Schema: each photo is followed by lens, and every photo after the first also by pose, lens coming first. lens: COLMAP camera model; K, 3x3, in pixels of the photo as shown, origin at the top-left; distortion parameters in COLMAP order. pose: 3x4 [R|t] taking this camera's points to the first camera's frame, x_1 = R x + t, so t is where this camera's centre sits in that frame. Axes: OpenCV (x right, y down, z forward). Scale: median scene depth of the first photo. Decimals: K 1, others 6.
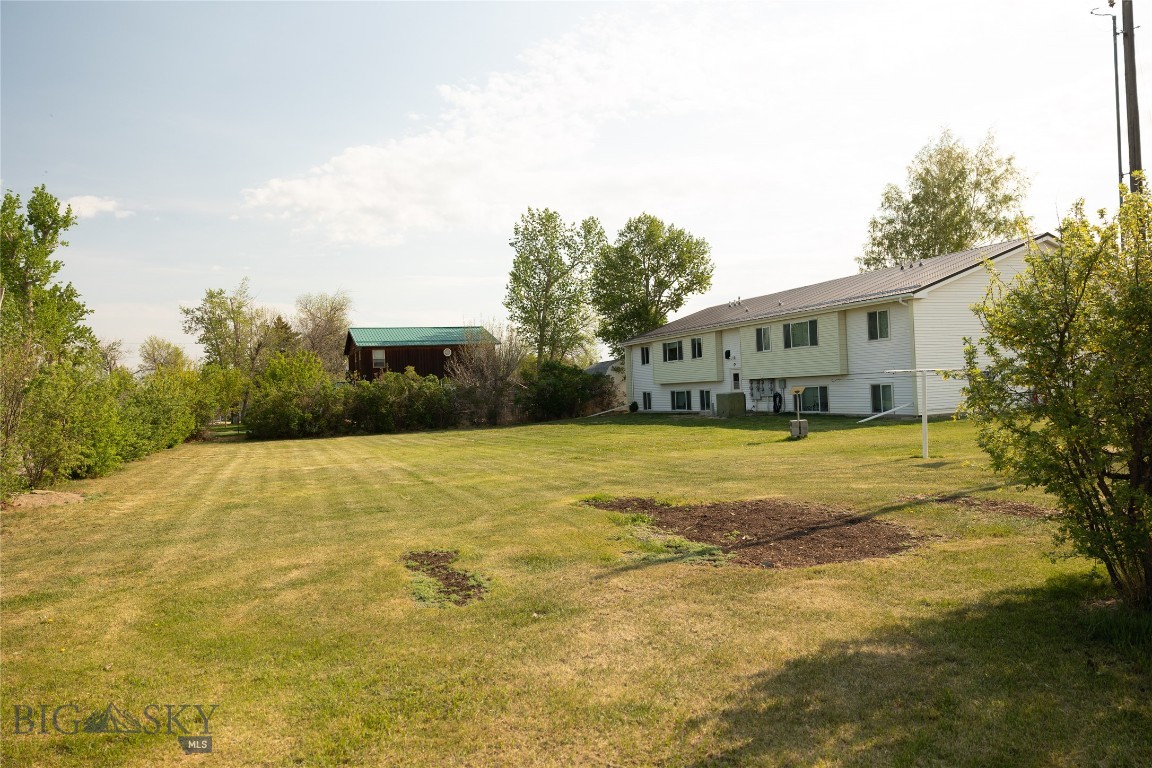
lens RADIAL K [[773.5, 0, 578.9], [0, 773.5, 385.0], [0, 0, 1]] dist [-0.001554, 0.000927]
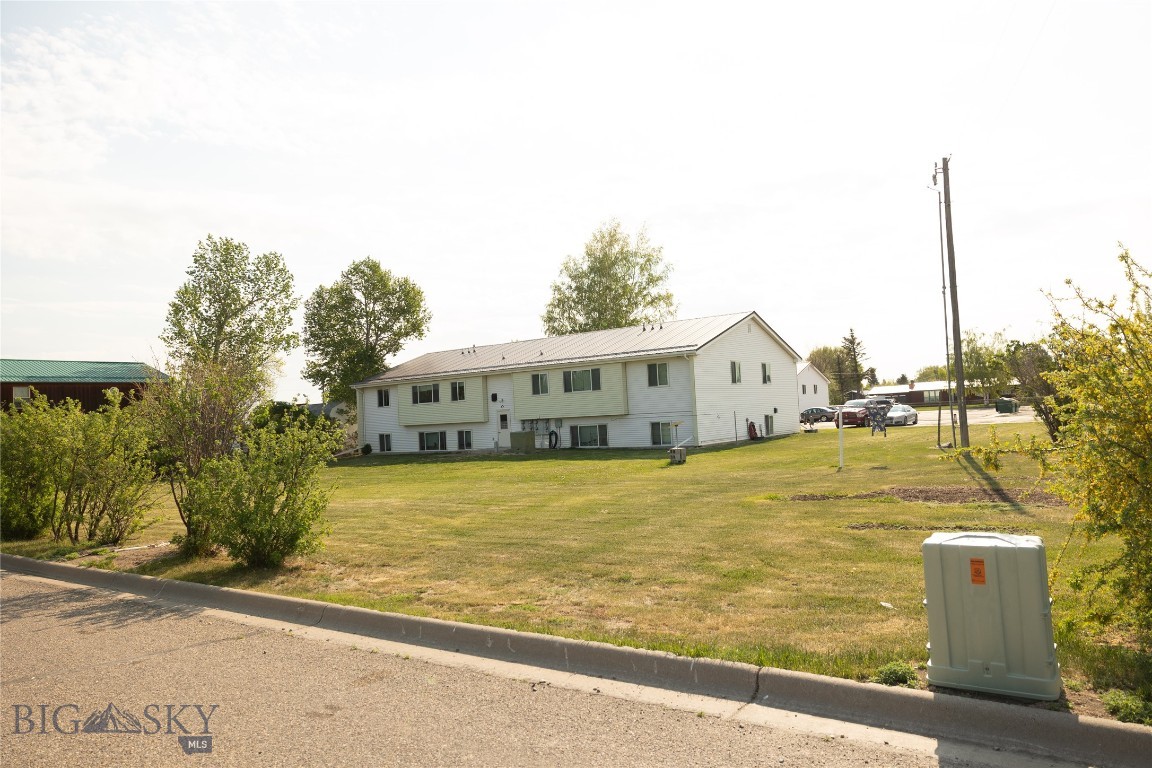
lens RADIAL K [[773.5, 0, 578.9], [0, 773.5, 385.0], [0, 0, 1]] dist [-0.001554, 0.000927]
pose [[0.845349, 0.022638, 0.533734, -0.273753], [0.010214, 0.998234, -0.058517, 0.007848], [-0.534116, 0.054919, 0.843625, 0.013304]]
